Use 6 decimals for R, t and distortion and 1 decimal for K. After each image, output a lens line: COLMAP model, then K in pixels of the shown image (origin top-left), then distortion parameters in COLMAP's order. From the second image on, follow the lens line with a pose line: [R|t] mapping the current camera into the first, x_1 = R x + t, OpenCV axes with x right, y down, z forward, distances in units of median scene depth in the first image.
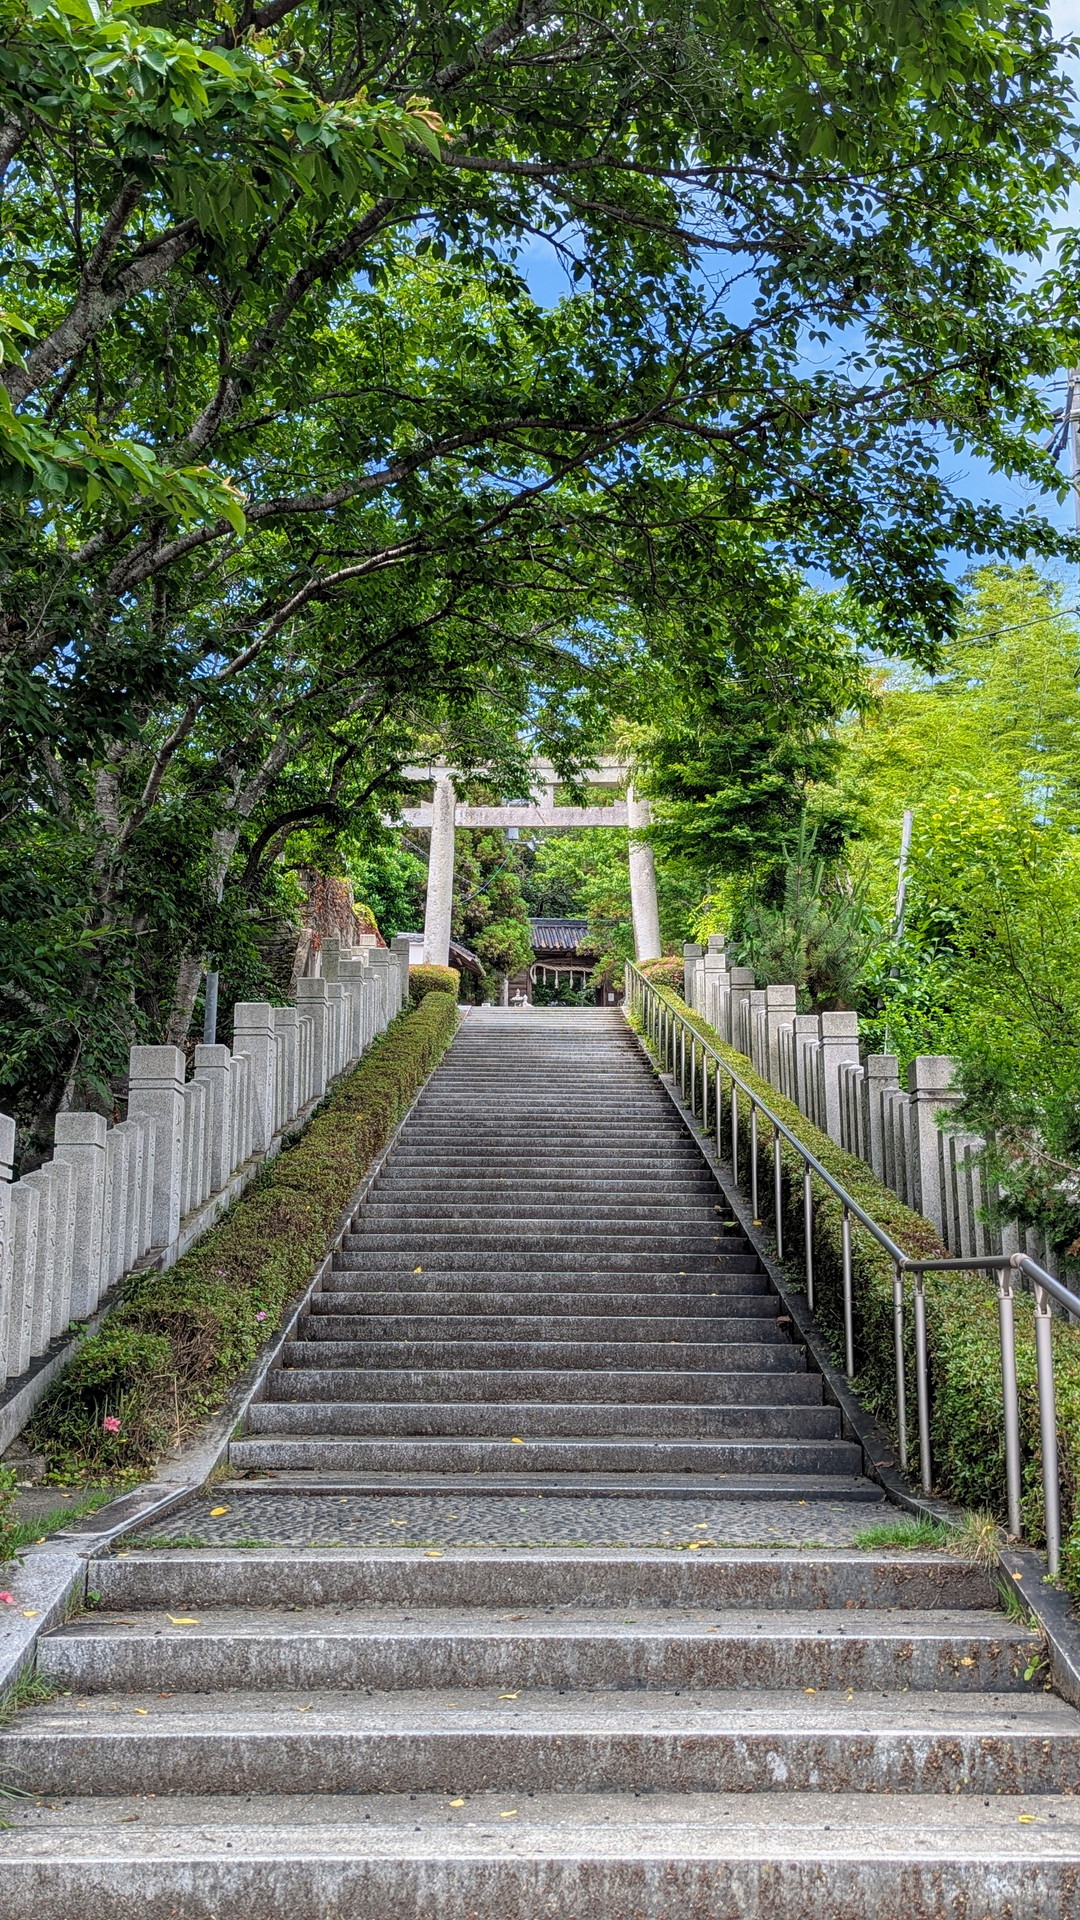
lens RADIAL K [[2191.5, 0, 540.0], [0, 2191.5, 960.0], [0, 0, 1]] dist [0.205992, -0.514238]
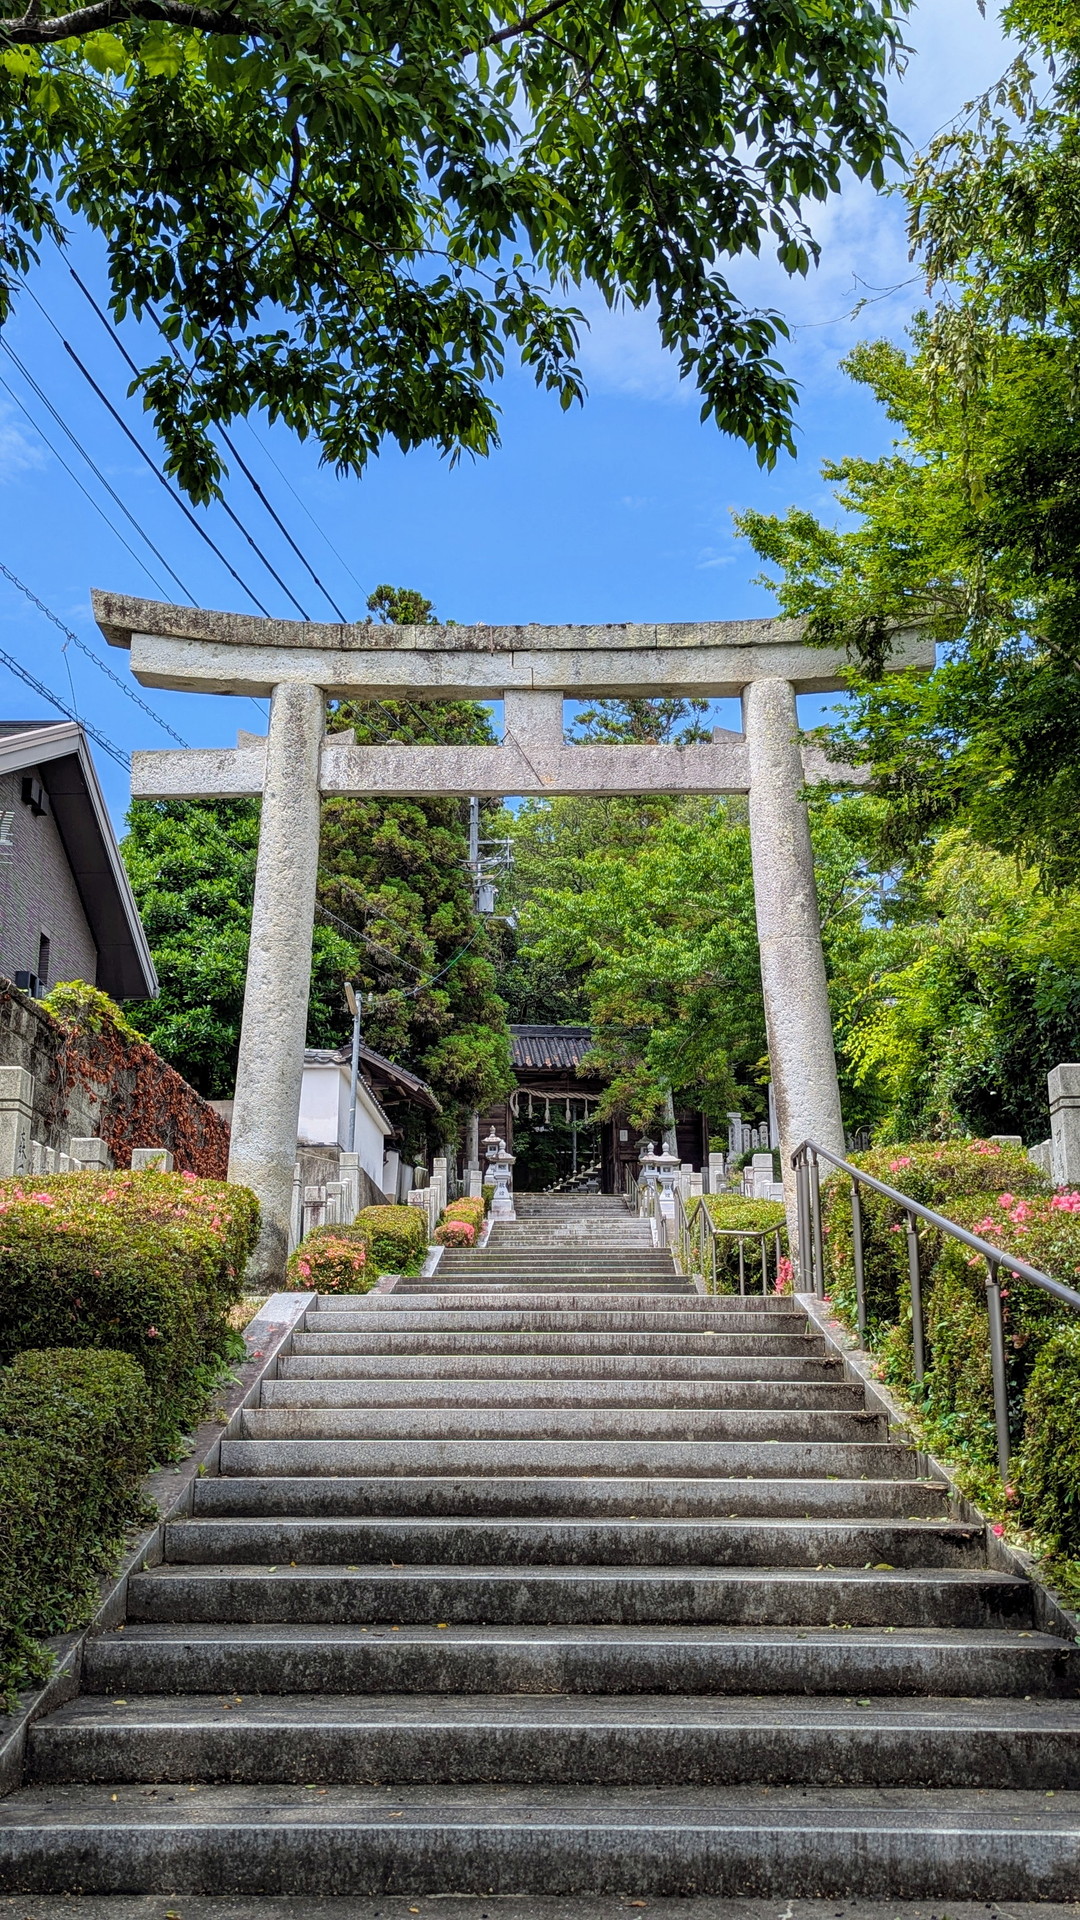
lens RADIAL K [[2191.5, 0, 540.0], [0, 2191.5, 960.0], [0, 0, 1]] dist [0.205992, -0.514238]
pose [[0.999959, -0.001835, 0.008851, -0.001182], [0.002274, 0.998754, -0.049846, -0.005281], [-0.008749, 0.049864, 0.998718, 0.329394]]
